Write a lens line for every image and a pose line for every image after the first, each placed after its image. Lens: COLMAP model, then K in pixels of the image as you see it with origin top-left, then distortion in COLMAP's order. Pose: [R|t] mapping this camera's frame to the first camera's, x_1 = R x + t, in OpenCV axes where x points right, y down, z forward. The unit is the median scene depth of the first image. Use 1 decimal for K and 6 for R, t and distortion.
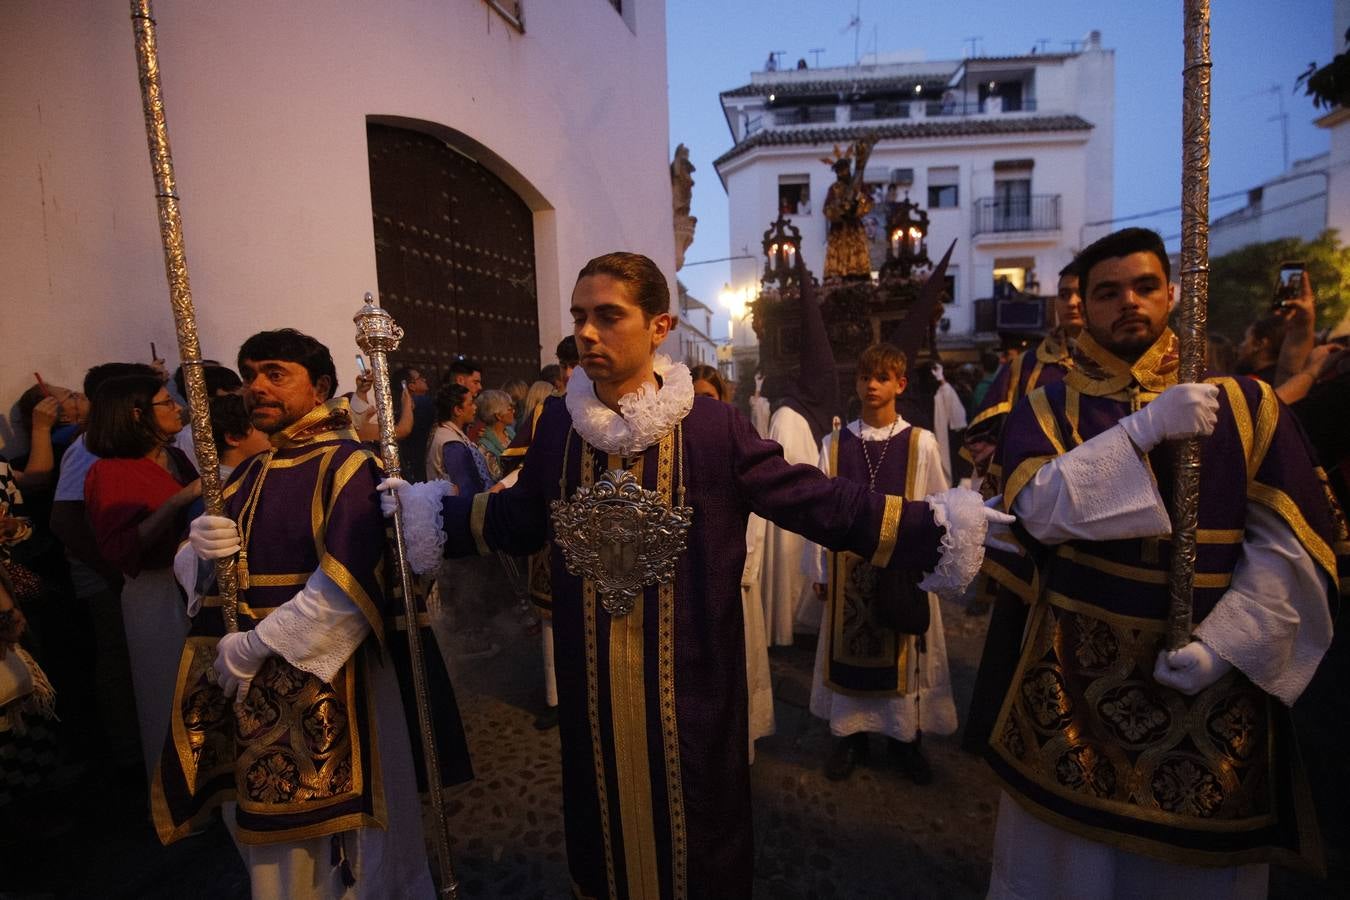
lens RADIAL K [[615.6, 0, 669.7], [0, 615.6, 470.7], [0, 0, 1]] dist [-0.000065, -0.000171]
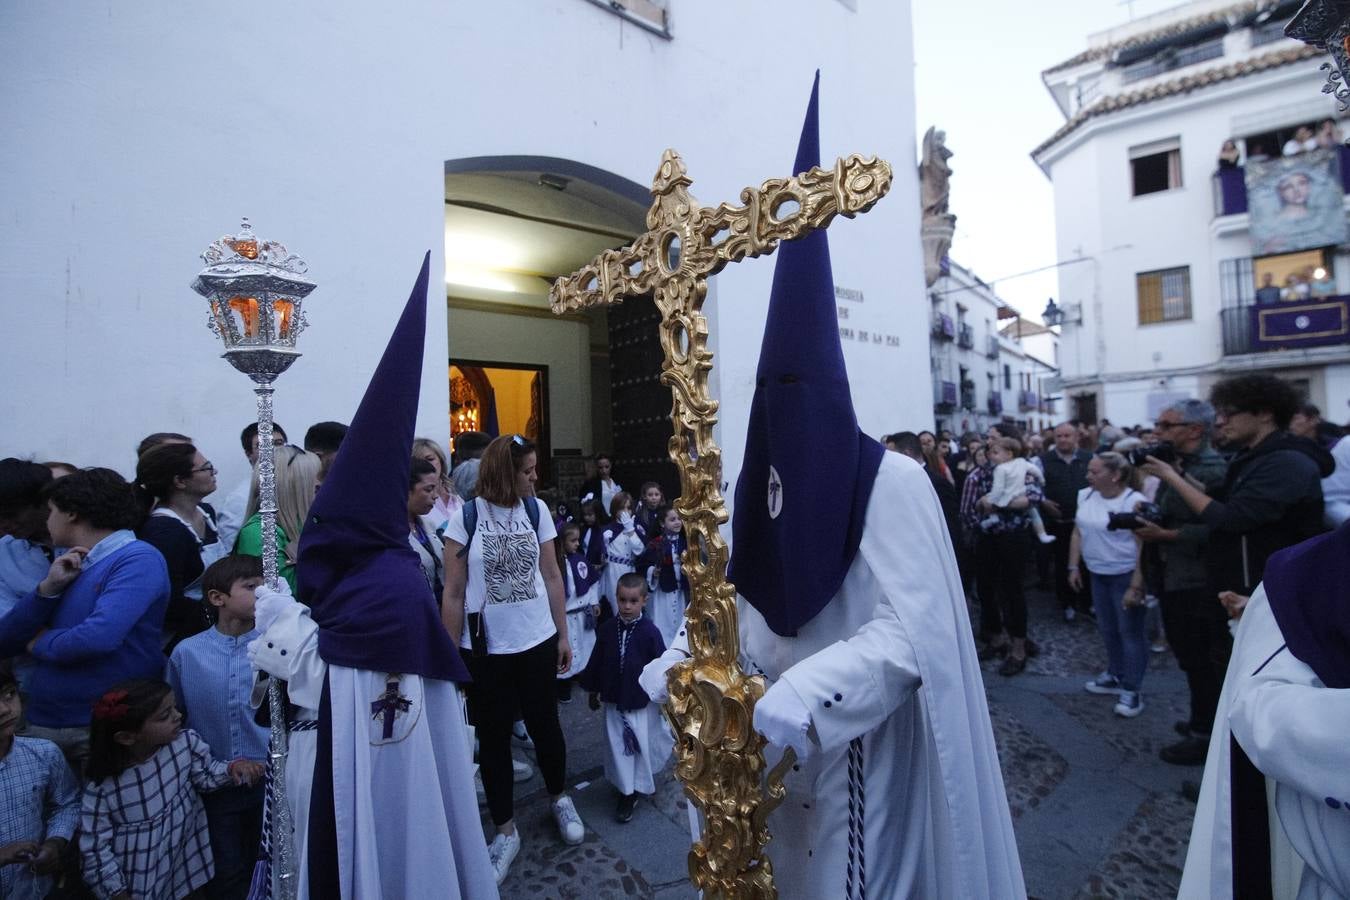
lens RADIAL K [[588.2, 0, 675.0], [0, 588.2, 450.0], [0, 0, 1]] dist [-0.000836, -0.009037]
pose [[0.849597, 0.004294, -0.527415, 0.085390], [-0.054916, 0.995252, -0.080359, -0.028762], [0.524566, 0.097236, 0.845799, 0.150701]]
